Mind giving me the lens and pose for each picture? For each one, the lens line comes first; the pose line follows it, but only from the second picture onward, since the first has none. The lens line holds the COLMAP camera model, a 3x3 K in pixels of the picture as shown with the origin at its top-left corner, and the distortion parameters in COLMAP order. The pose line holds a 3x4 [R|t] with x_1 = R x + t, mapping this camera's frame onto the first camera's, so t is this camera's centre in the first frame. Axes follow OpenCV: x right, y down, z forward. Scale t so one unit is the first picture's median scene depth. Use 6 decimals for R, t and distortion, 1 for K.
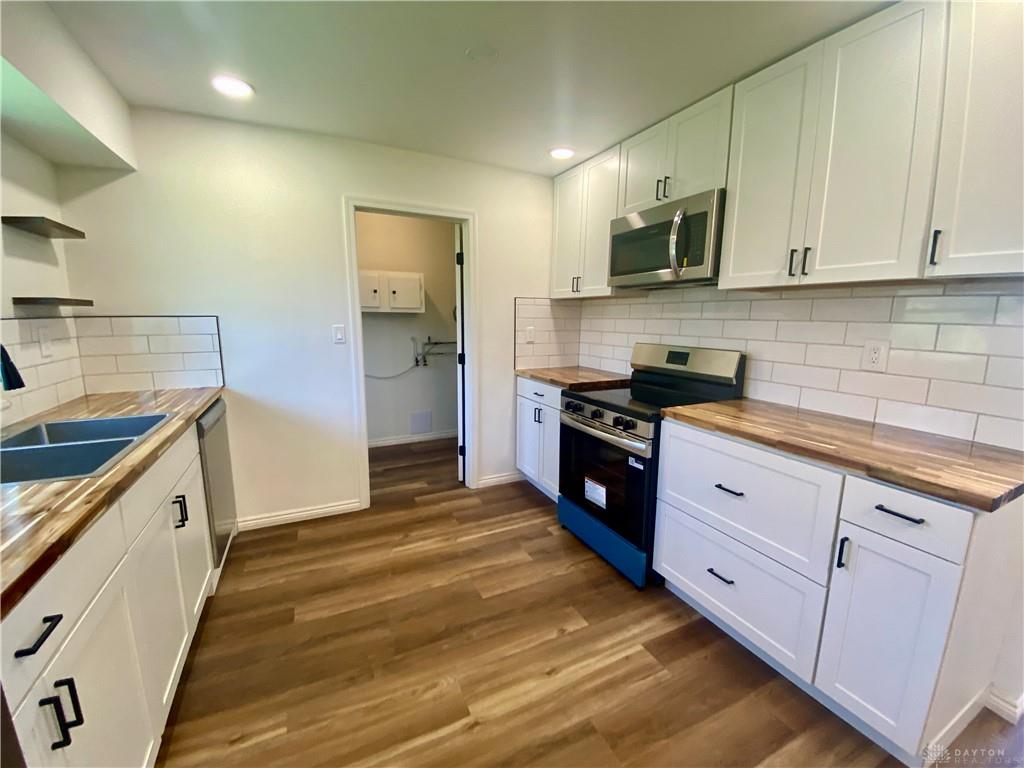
lens RADIAL K [[417.6, 0, 510.2], [0, 417.6, 381.1], [0, 0, 1]] dist [0.058256, -0.045161]
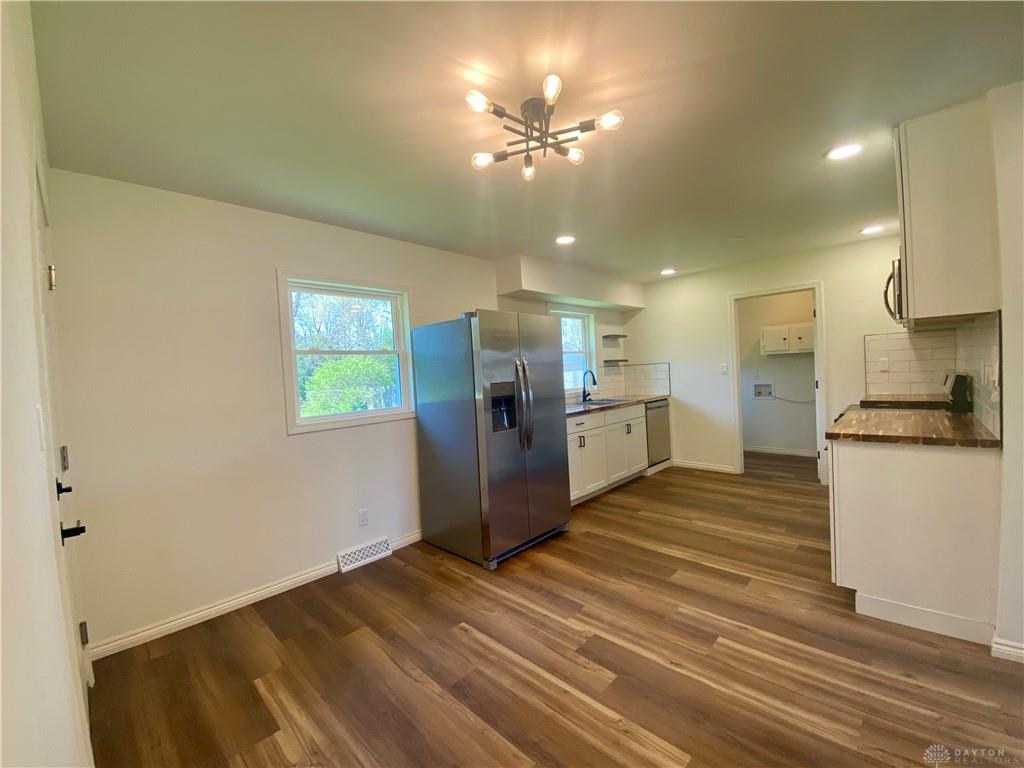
lens RADIAL K [[417.6, 0, 510.2], [0, 417.6, 381.1], [0, 0, 1]] dist [0.058256, -0.045161]
pose [[0.343823, -0.006226, -0.939014, 1.266291], [-0.089312, 0.995228, -0.039300, 0.118524], [0.934778, 0.097378, 0.341626, -0.607449]]
